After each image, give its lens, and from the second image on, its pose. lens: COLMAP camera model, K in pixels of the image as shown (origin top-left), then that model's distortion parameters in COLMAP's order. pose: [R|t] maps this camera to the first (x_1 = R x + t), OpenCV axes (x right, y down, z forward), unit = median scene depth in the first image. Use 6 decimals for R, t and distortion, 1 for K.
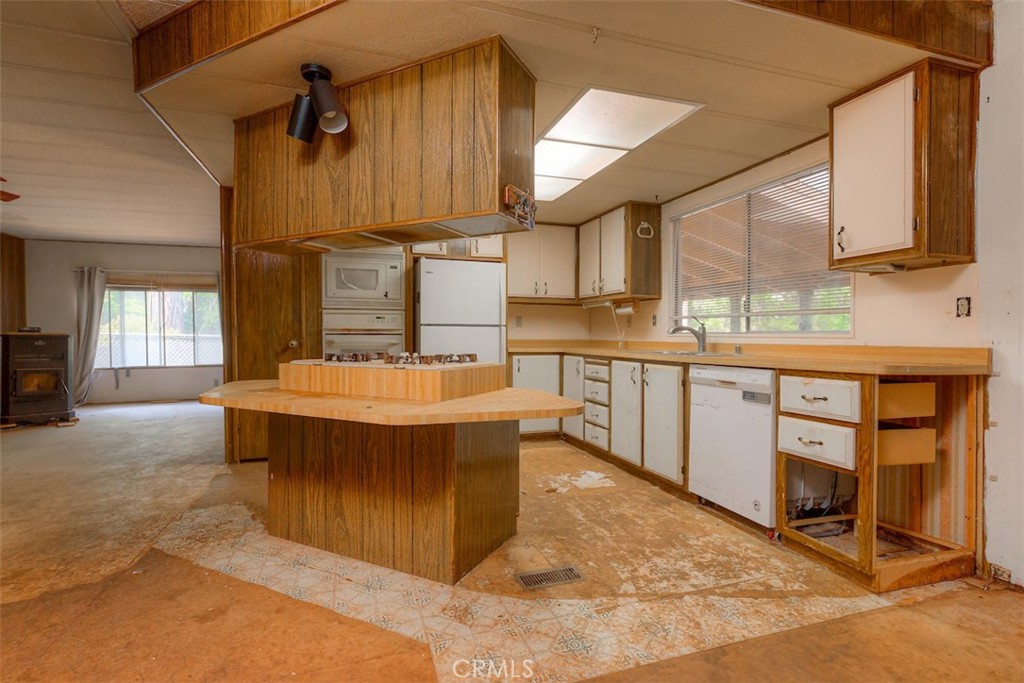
lens RADIAL K [[475.8, 0, 509.3], [0, 475.8, 338.5], [0, 0, 1]] dist [0.002174, -0.000044]
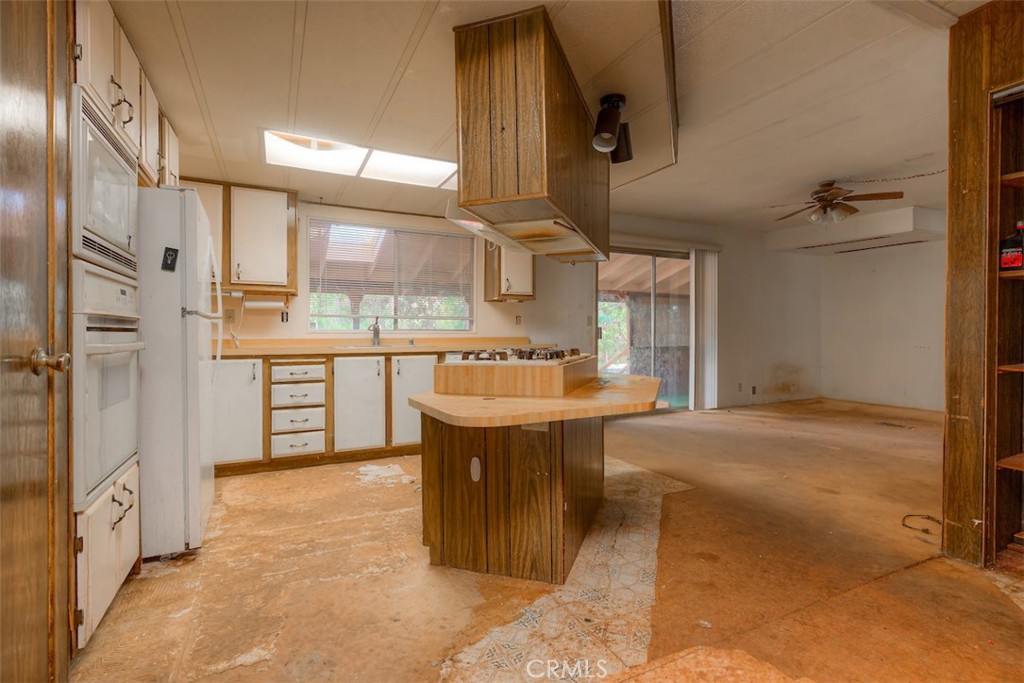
lens RADIAL K [[486.0, 0, 516.2], [0, 486.0, 337.3], [0, 0, 1]] dist [-0.001403, -0.000239]
pose [[-0.141711, -0.009207, 0.989865, -1.143259], [0.009630, 0.999897, 0.010679, -0.003813], [-0.989861, 0.011046, -0.141608, 1.057674]]
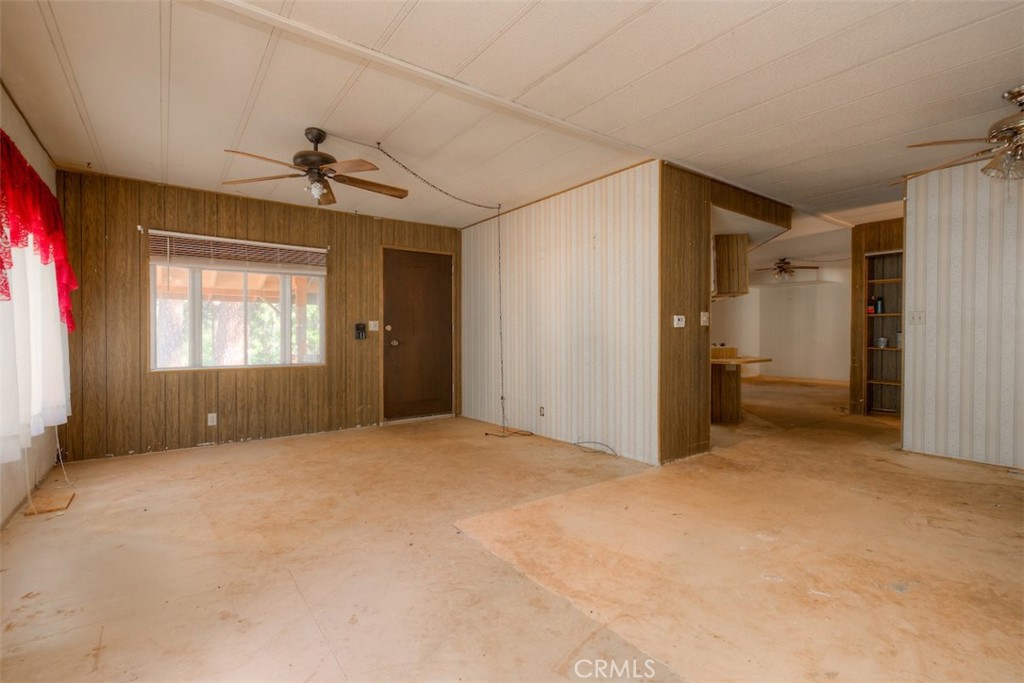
lens RADIAL K [[475.8, 0, 509.3], [0, 475.8, 338.5], [0, 0, 1]] dist [0.002174, -0.000044]
pose [[-0.309430, -0.000844, 0.950922, -2.070002], [0.015564, 0.999861, 0.005953, -0.021152], [-0.950795, 0.016643, -0.309374, 2.447526]]
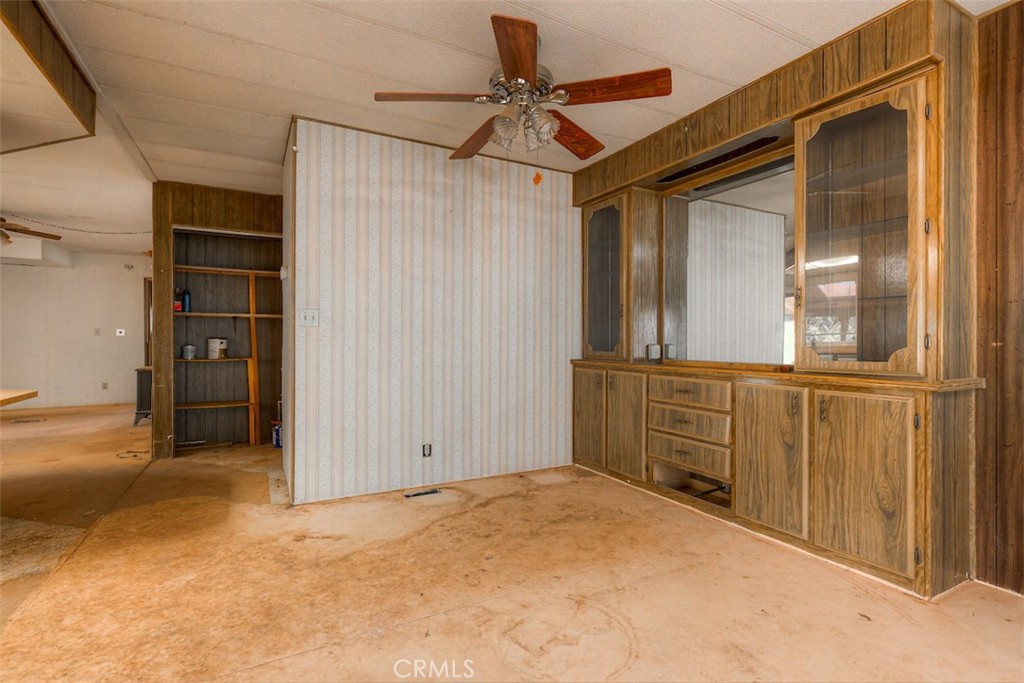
lens RADIAL K [[475.3, 0, 512.0], [0, 475.3, 341.5], [0, 0, 1]] dist [-0.001710, -0.000341]
pose [[-0.983685, 0.004517, -0.179842, -1.289448], [0.002405, 0.999926, 0.011959, -0.013805], [0.179882, 0.011332, -0.983623, 1.910533]]
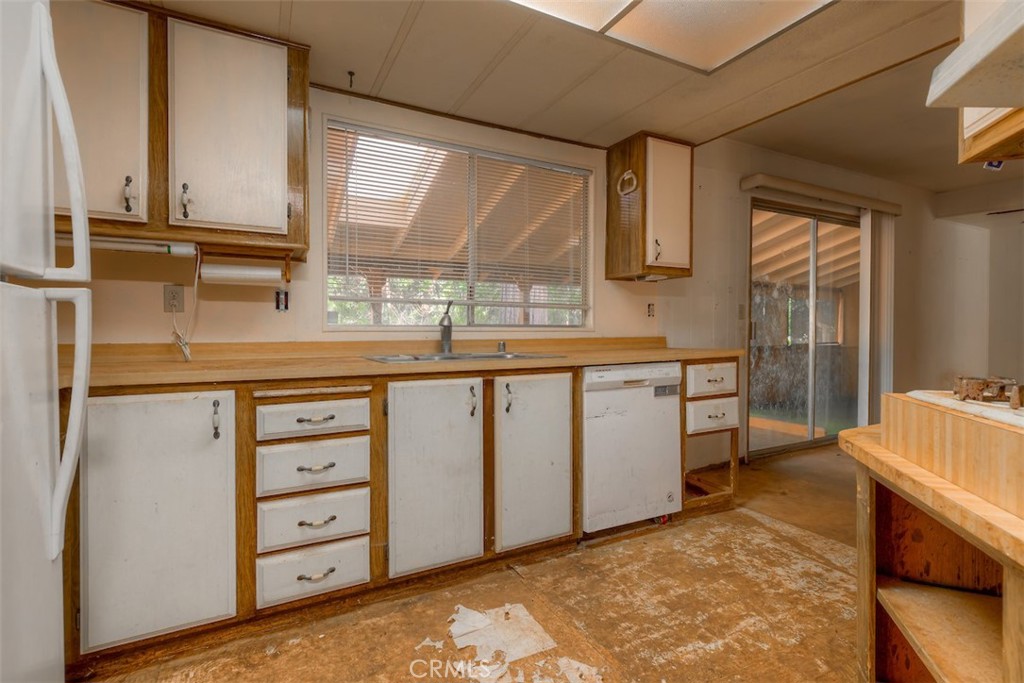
lens RADIAL K [[475.8, 0, 509.3], [0, 475.8, 338.5], [0, 0, 1]] dist [0.002174, -0.000044]
pose [[-0.156733, -0.021152, 0.987415, -0.367989], [0.007188, 0.999720, 0.022557, -0.009816], [-0.987615, 0.010633, -0.156537, 1.312782]]
